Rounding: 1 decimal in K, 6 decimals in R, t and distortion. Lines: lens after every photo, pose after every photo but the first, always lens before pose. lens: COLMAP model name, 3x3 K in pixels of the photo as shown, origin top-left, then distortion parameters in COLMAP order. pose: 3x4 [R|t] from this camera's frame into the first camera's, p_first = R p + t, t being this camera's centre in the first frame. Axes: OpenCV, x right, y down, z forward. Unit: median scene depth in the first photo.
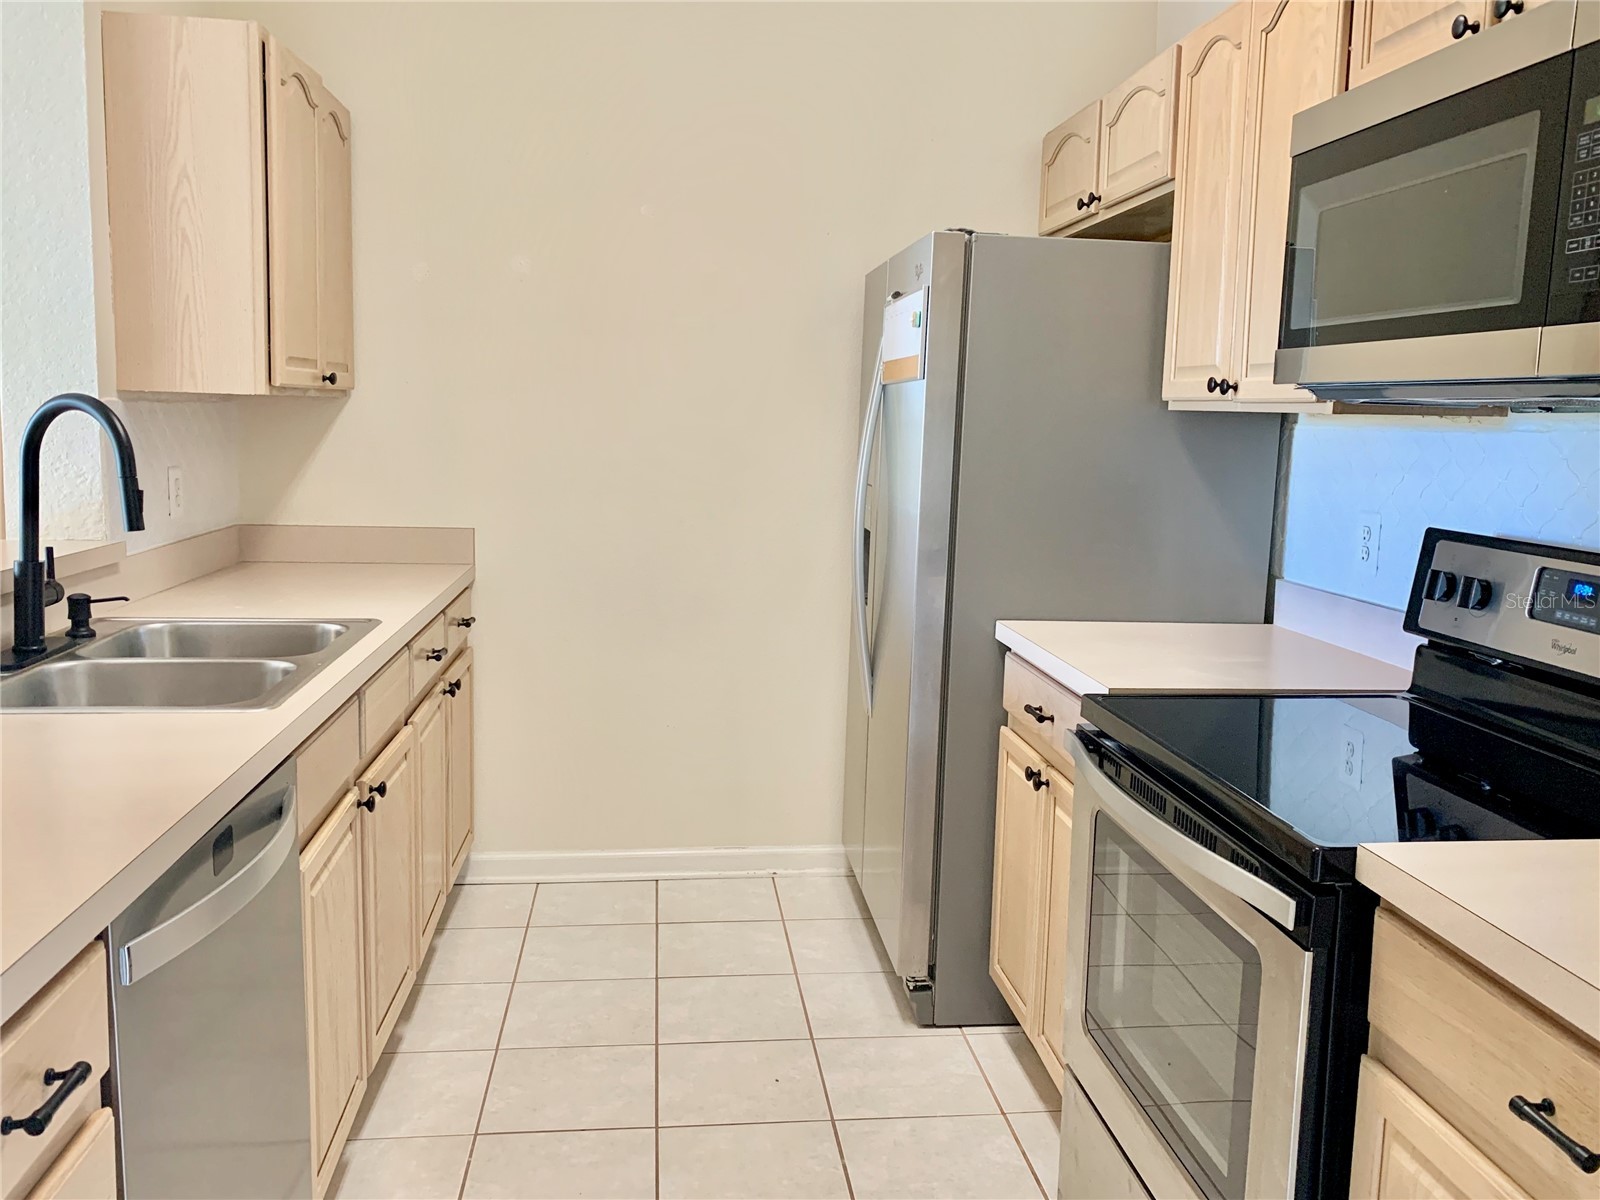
lens RADIAL K [[1302.7, 0, 800.0], [0, 1302.7, 600.0], [0, 0, 1]] dist [-0.006685, -0.013401]
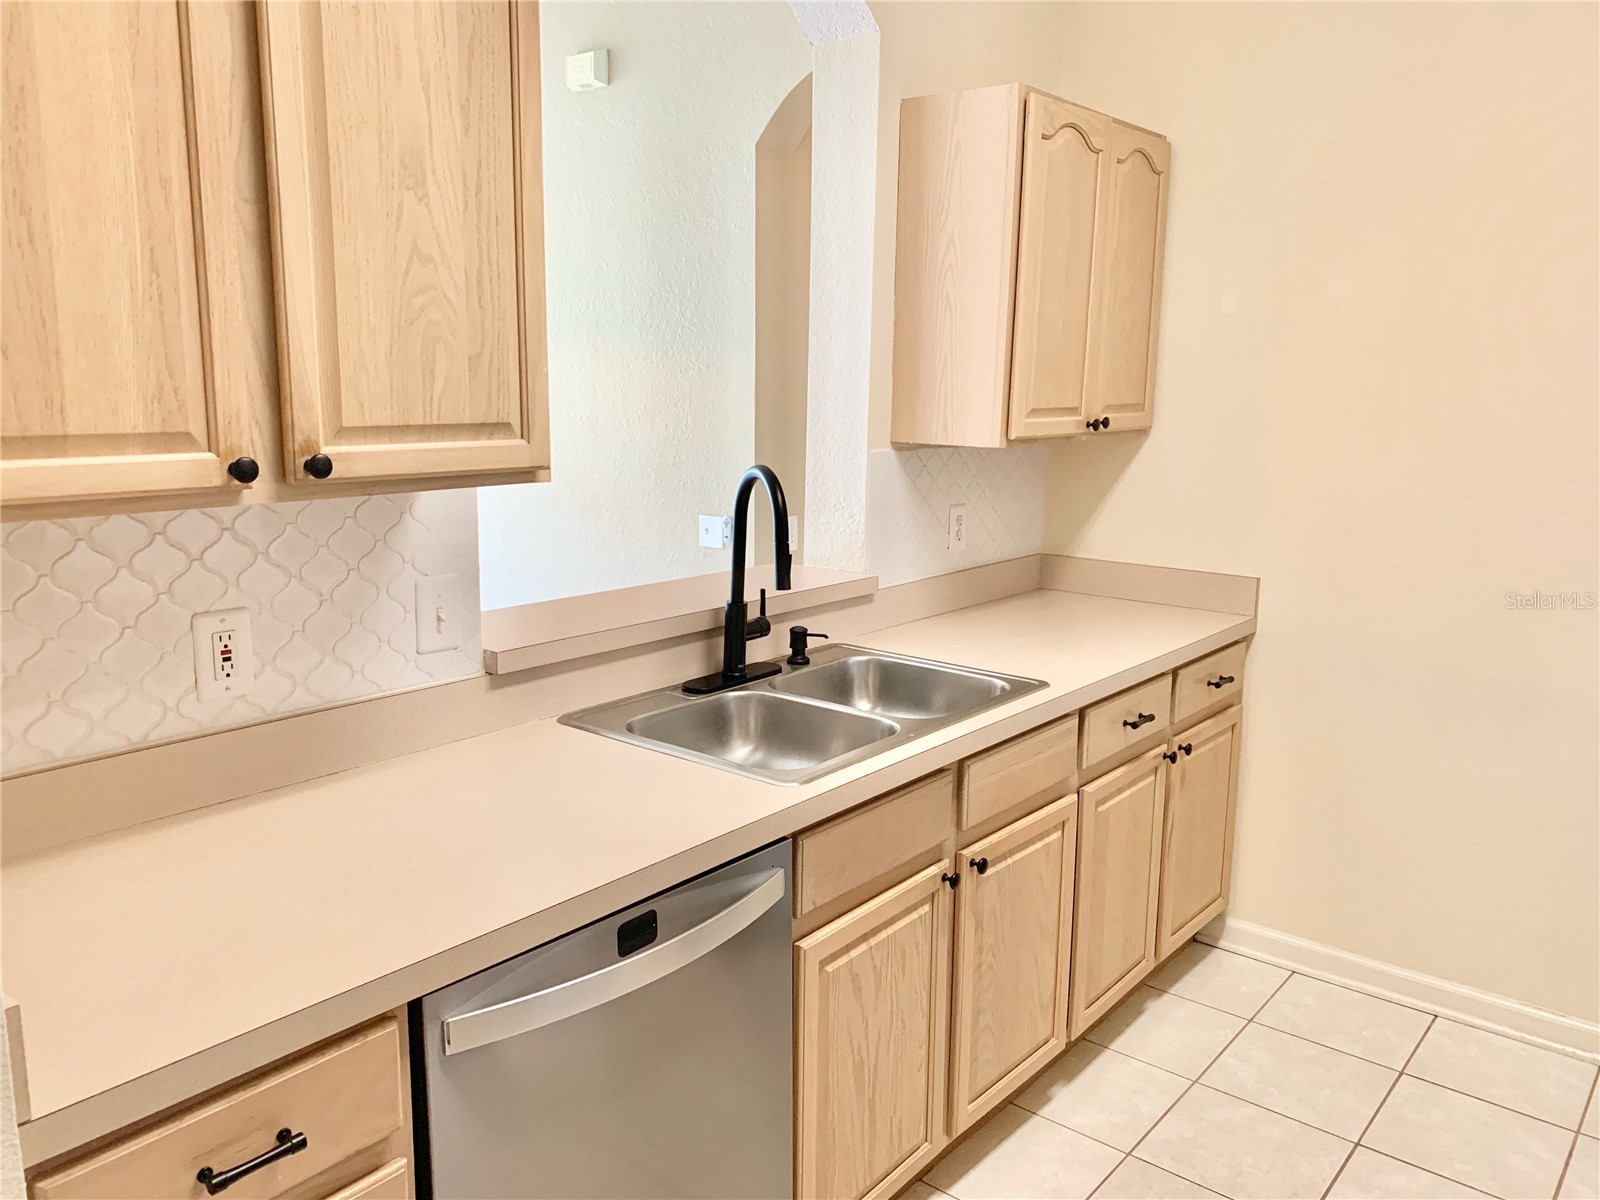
lens RADIAL K [[1206.9, 0, 800.0], [0, 1206.9, 600.0], [0, 0, 1]] dist [0.031780, -0.025710]
pose [[0.695275, 0.113912, -0.709659, 0.231149], [-0.094451, 0.993279, 0.066902, -0.112782], [0.712511, 0.020513, 0.701361, 0.274608]]
